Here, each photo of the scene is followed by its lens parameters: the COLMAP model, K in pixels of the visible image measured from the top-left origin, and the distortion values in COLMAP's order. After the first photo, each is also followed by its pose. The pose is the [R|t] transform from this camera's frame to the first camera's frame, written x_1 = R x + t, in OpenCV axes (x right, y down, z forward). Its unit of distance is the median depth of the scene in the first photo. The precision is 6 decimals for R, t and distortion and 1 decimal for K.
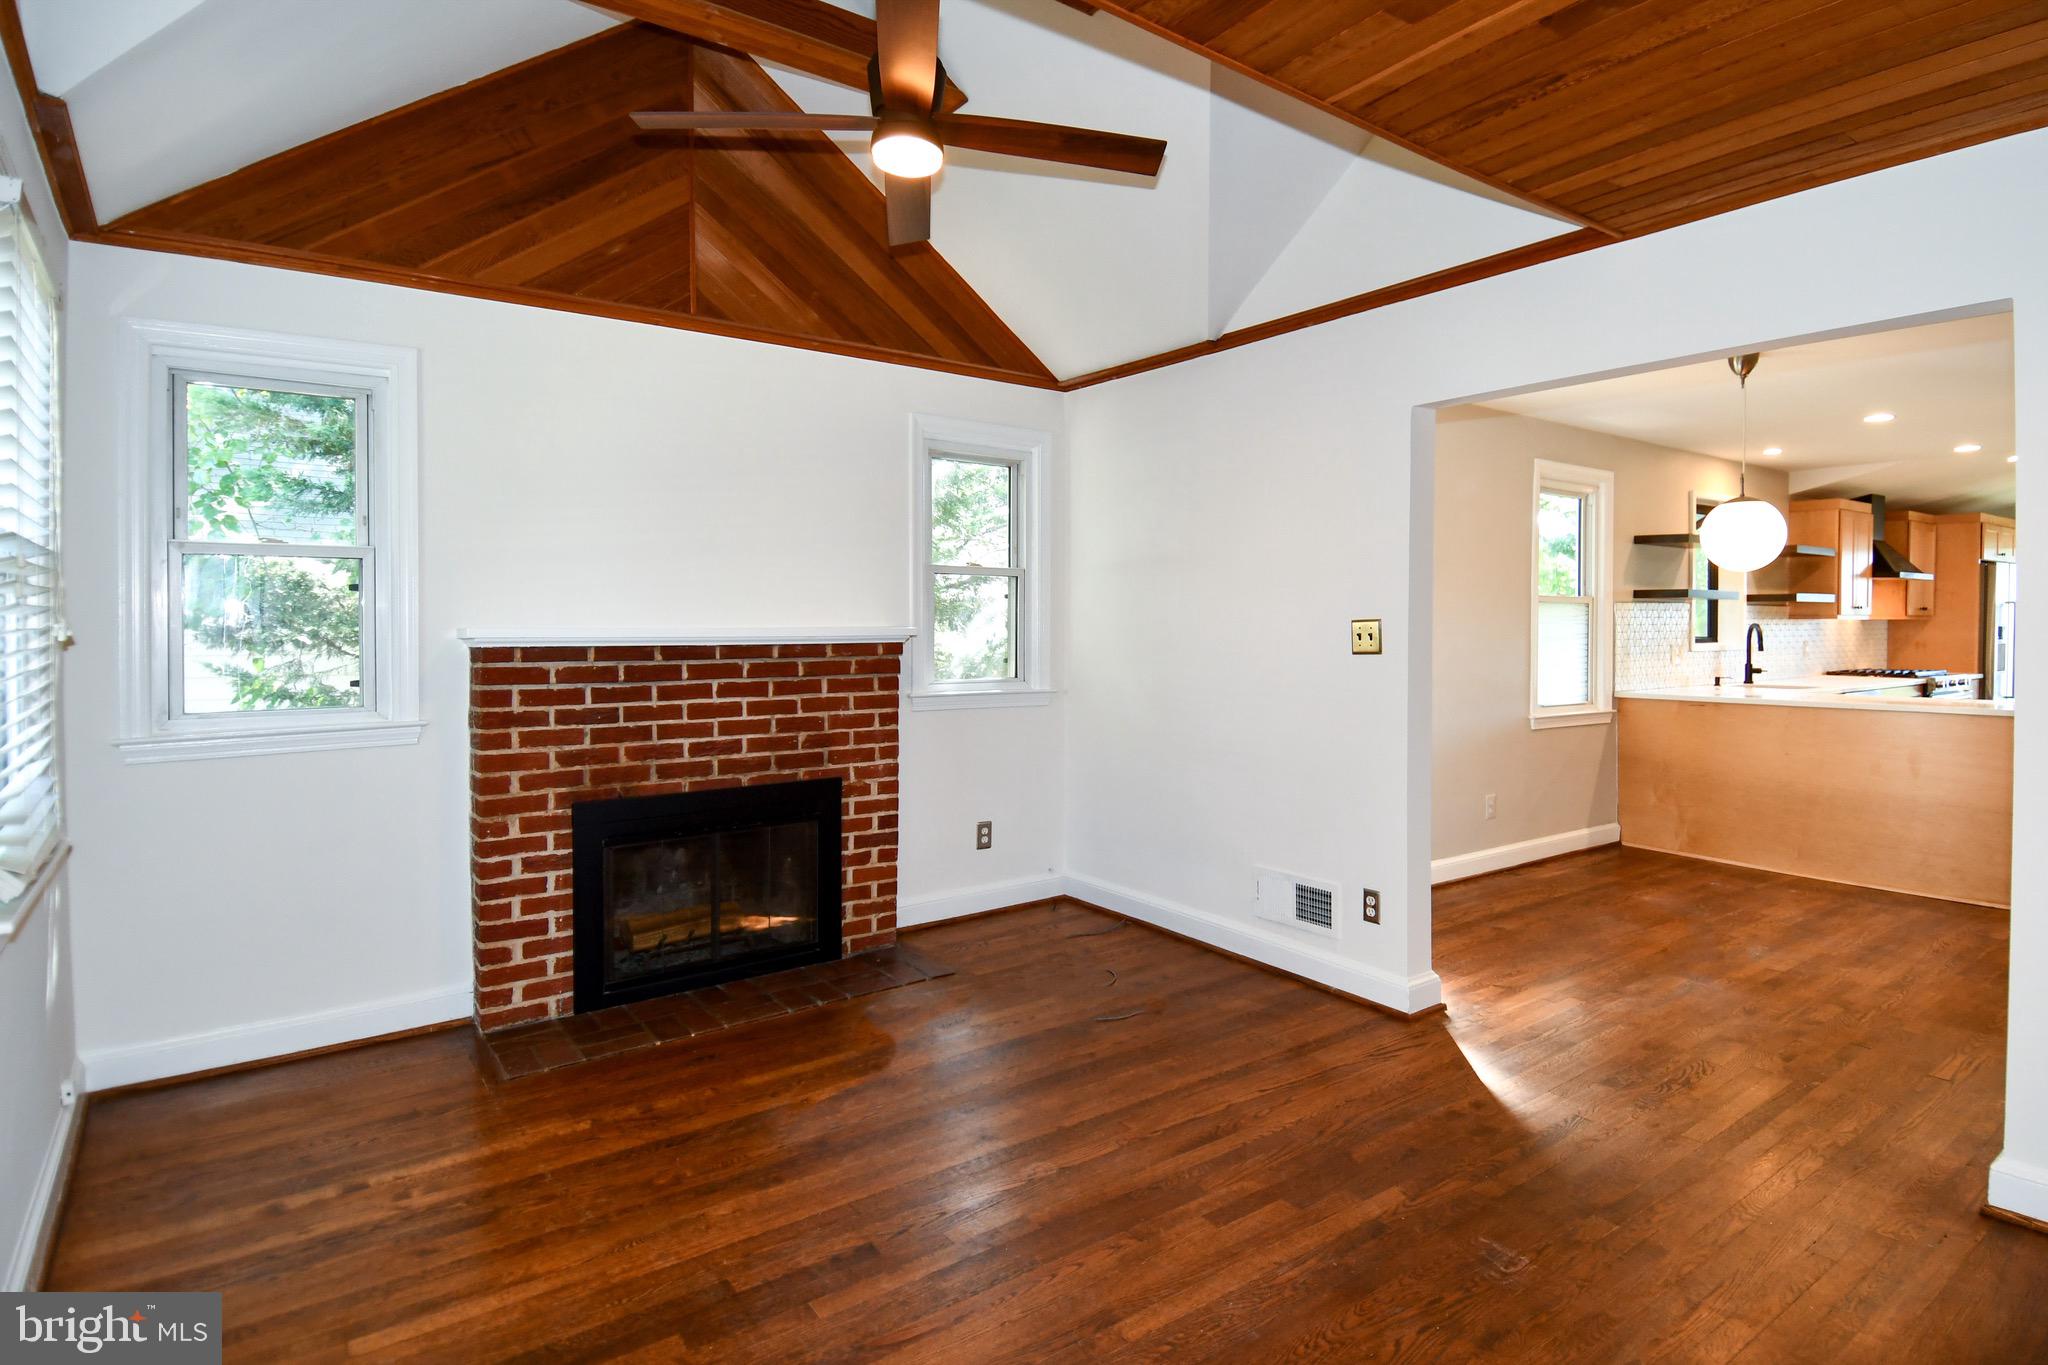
lens RADIAL K [[1048.9, 0, 1024.5], [0, 1048.9, 643.4], [0, 0, 1]] dist [0.039280, -0.042077]
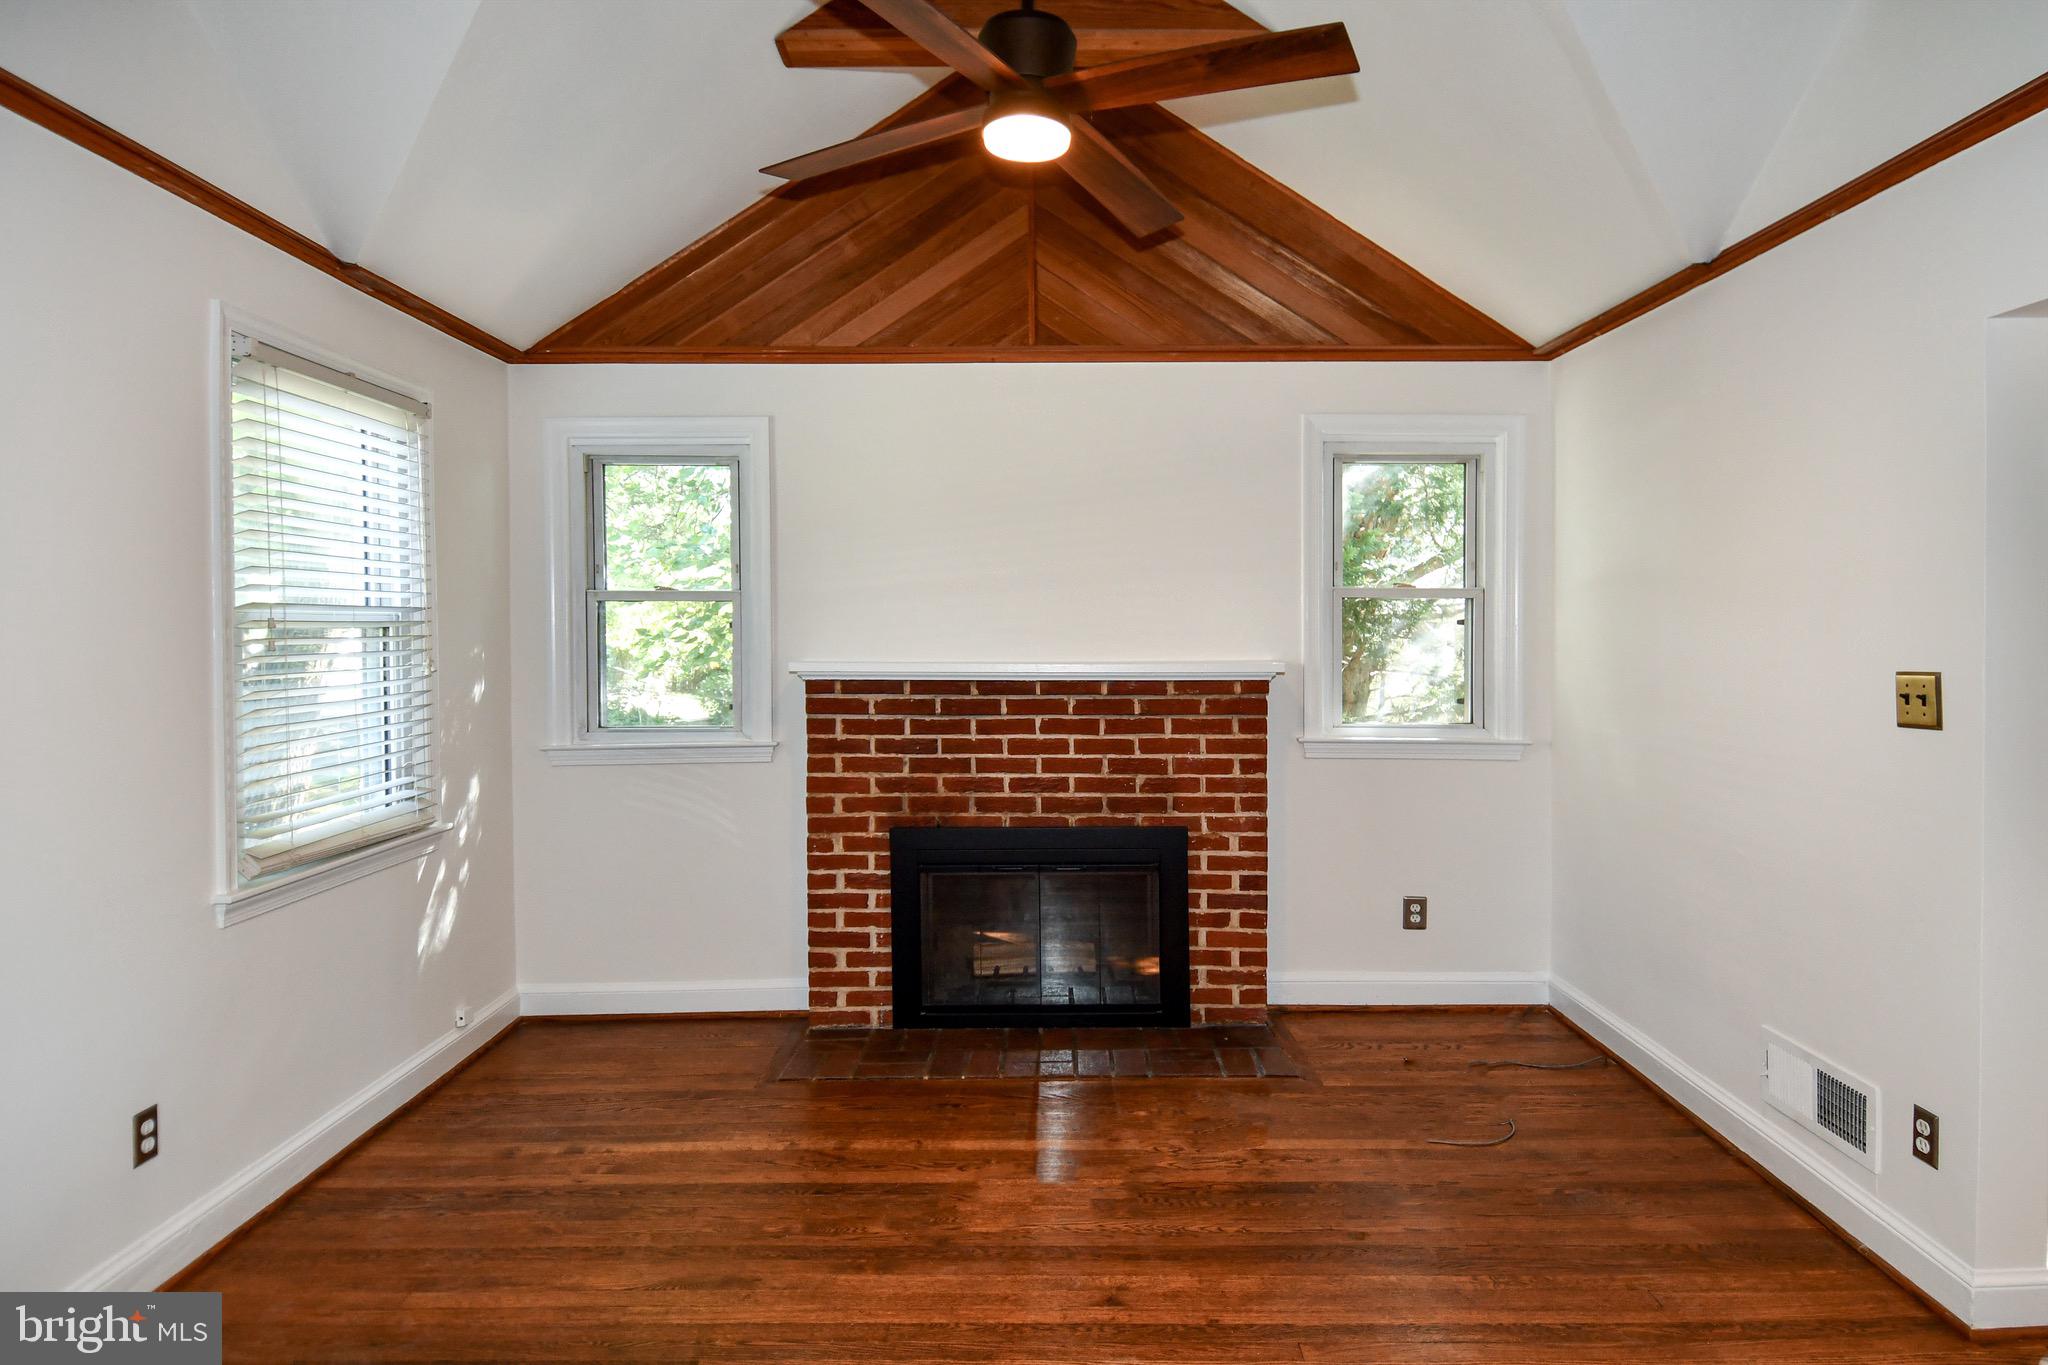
lens RADIAL K [[1056.0, 0, 1061.1], [0, 1056.0, 646.3], [0, 0, 1]] dist [0.046110, -0.042267]
pose [[0.814480, 0.014797, -0.580003, 0.299328], [-0.016982, 0.999854, 0.001660, -0.032497], [0.579943, 0.008497, 0.814613, 0.215133]]
